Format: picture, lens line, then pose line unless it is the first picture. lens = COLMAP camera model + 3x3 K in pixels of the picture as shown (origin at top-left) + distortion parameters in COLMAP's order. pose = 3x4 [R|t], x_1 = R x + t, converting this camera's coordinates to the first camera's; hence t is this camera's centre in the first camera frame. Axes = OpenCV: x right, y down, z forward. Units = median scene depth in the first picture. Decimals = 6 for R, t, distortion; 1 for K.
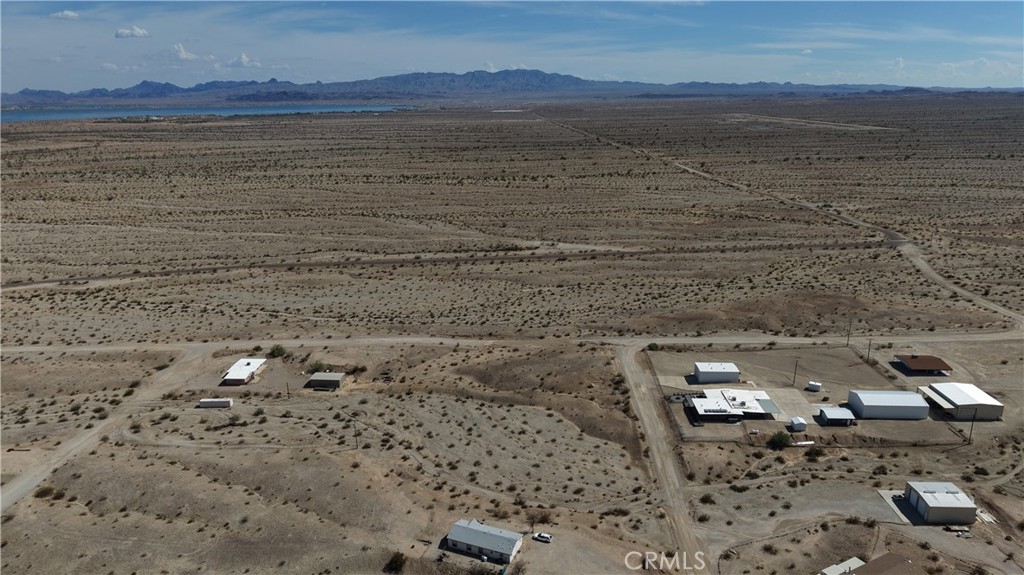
lens RADIAL K [[682.5, 0, 510.0], [0, 682.5, 287.2], [0, 0, 1]] dist [0.043324, -0.048980]
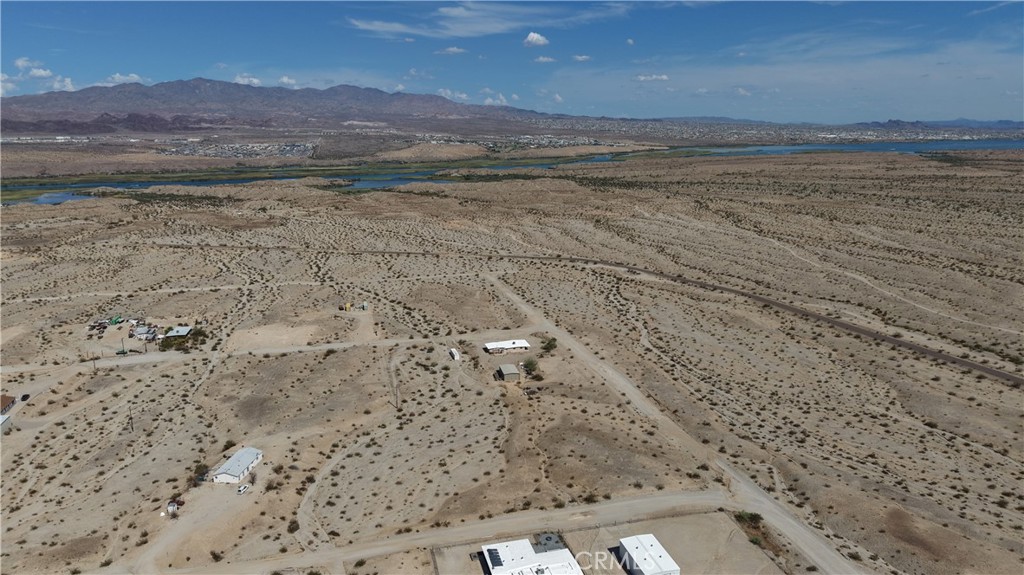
lens RADIAL K [[682.5, 0, 510.0], [0, 682.5, 287.2], [0, 0, 1]] dist [0.043324, -0.048980]
pose [[0.286554, 0.222193, -0.931942, 0.797835], [-0.256535, 0.955010, 0.148814, -0.178641], [0.923080, 0.196432, 0.330663, 0.623829]]
